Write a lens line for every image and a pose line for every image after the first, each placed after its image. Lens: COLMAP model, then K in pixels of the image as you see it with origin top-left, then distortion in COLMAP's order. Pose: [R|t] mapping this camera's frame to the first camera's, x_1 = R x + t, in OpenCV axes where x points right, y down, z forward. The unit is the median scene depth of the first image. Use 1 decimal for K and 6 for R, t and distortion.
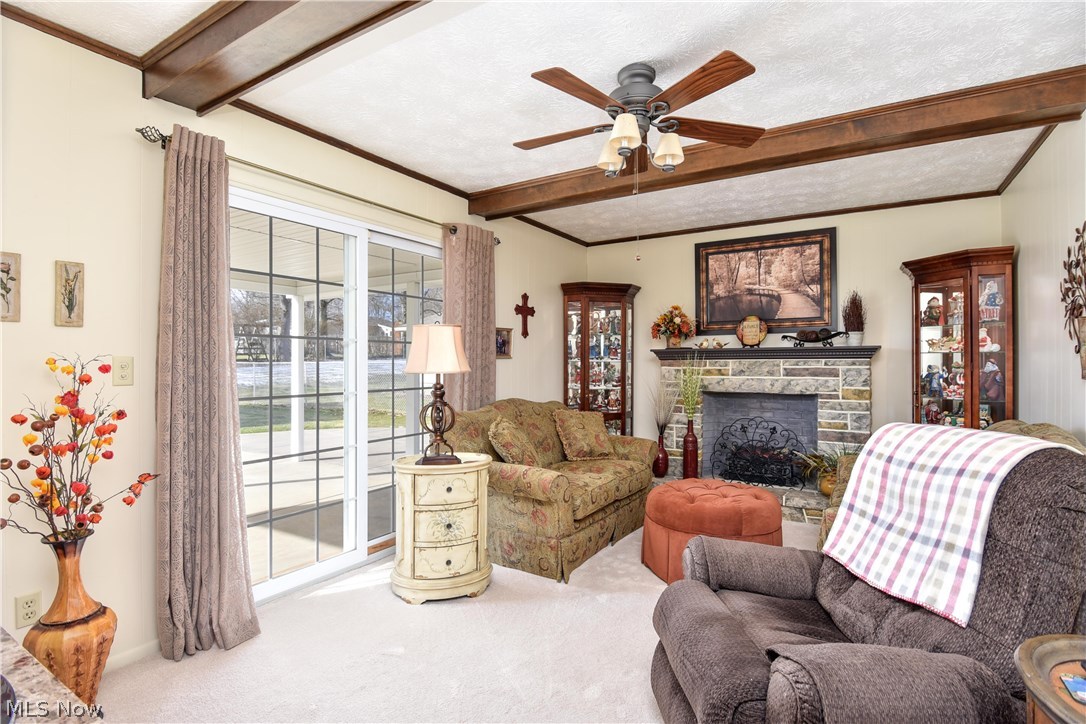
lens RADIAL K [[534.5, 0, 543.9], [0, 534.5, 363.2], [0, 0, 1]] dist [-0.018969, -0.000485]
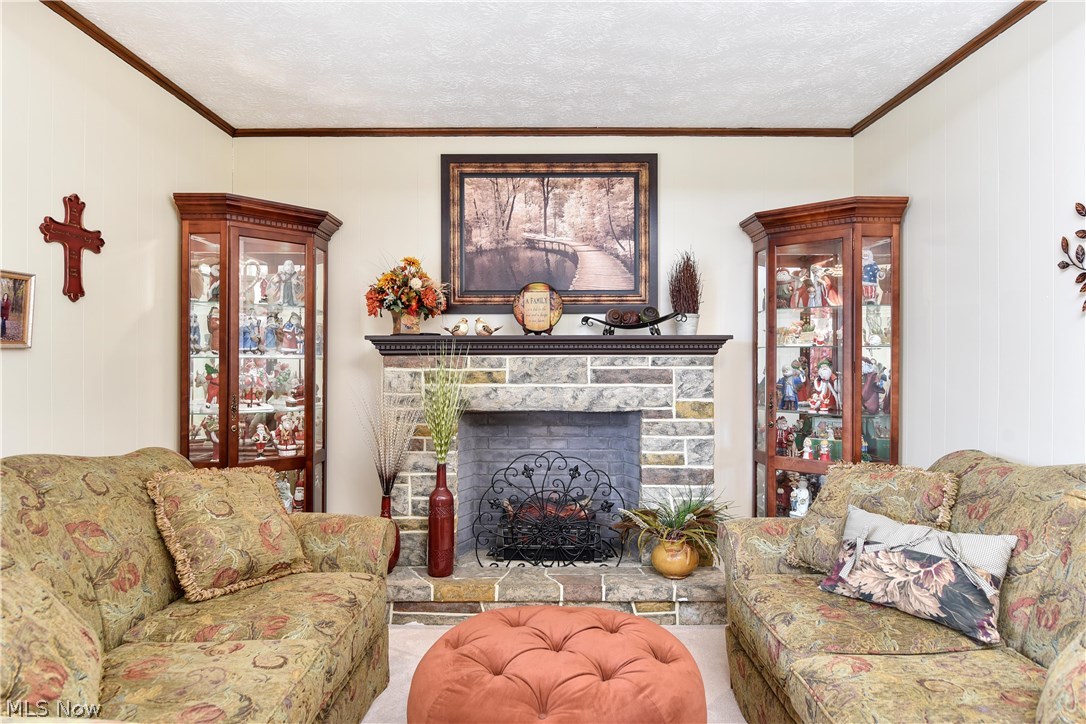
lens RADIAL K [[642.5, 0, 546.9], [0, 642.5, 361.0], [0, 0, 1]] dist [-0.006626, -0.003363]
pose [[0.852151, 0.001246, 0.523294, 0.018800], [-0.001524, 0.999999, 0.000101, -0.000610], [-0.523293, -0.000883, 0.852152, 0.377047]]
